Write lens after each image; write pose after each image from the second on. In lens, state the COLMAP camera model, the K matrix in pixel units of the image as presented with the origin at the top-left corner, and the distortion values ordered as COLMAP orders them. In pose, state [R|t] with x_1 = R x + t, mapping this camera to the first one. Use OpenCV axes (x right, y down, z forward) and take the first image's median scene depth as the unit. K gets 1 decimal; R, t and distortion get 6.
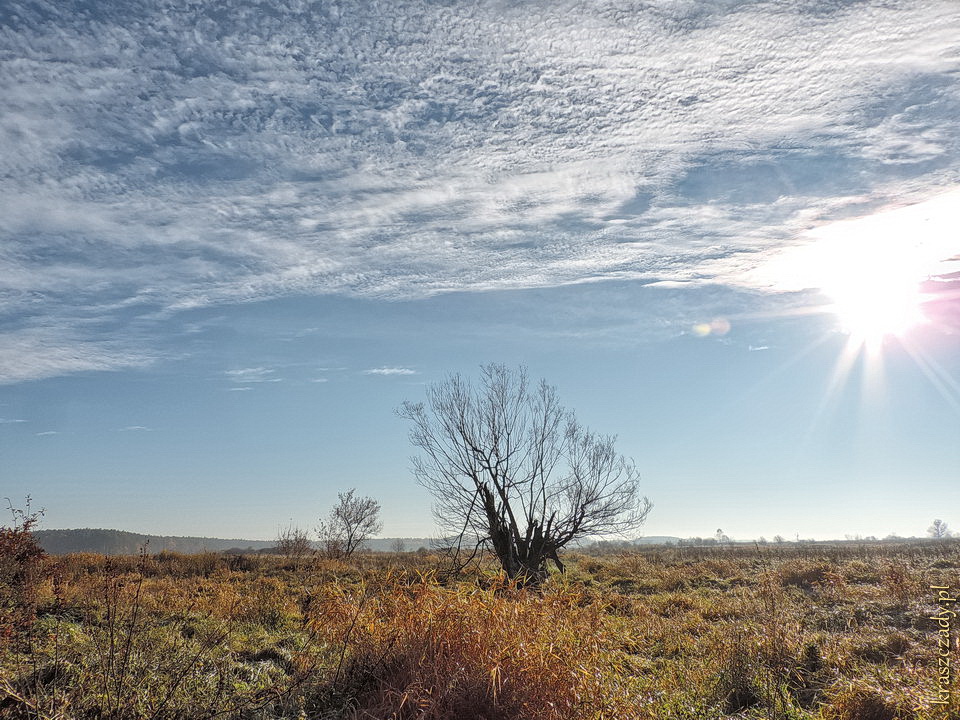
lens RADIAL K [[675.7, 0, 482.9], [0, 675.7, 359.7], [0, 0, 1]] dist [-0.002246, 0.000616]
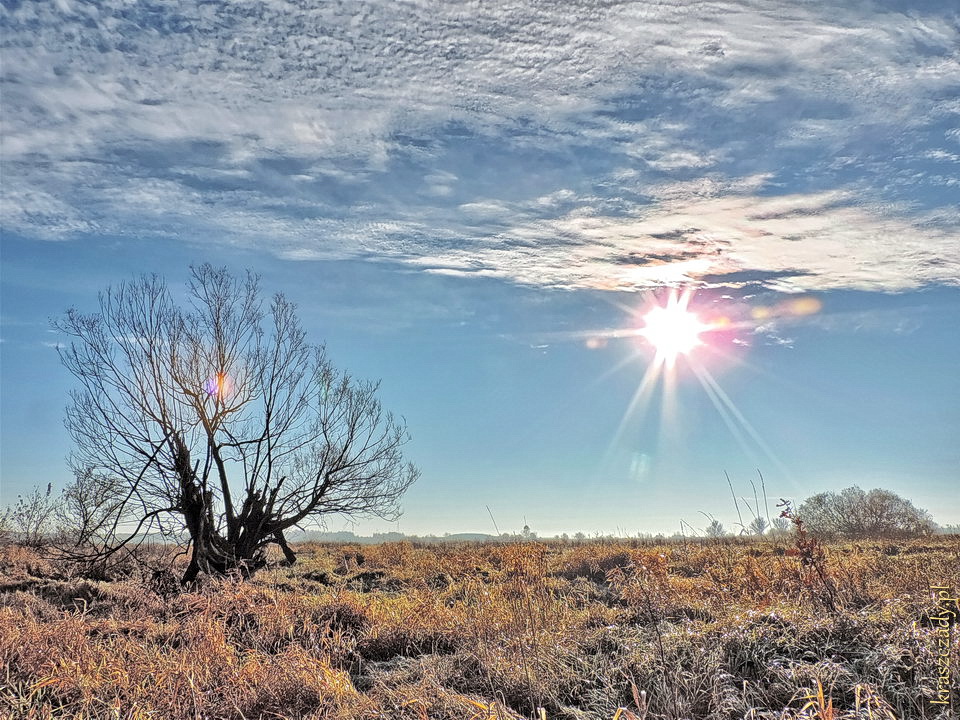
lens RADIAL K [[675.7, 0, 477.3], [0, 675.7, 362.0], [0, 0, 1]] dist [-0.002246, 0.000616]
pose [[0.967961, 0.073089, 0.240227, 0.123456], [-0.075000, 0.997183, -0.001191, 0.086397], [-0.239638, -0.016864, 0.970716, 0.251305]]
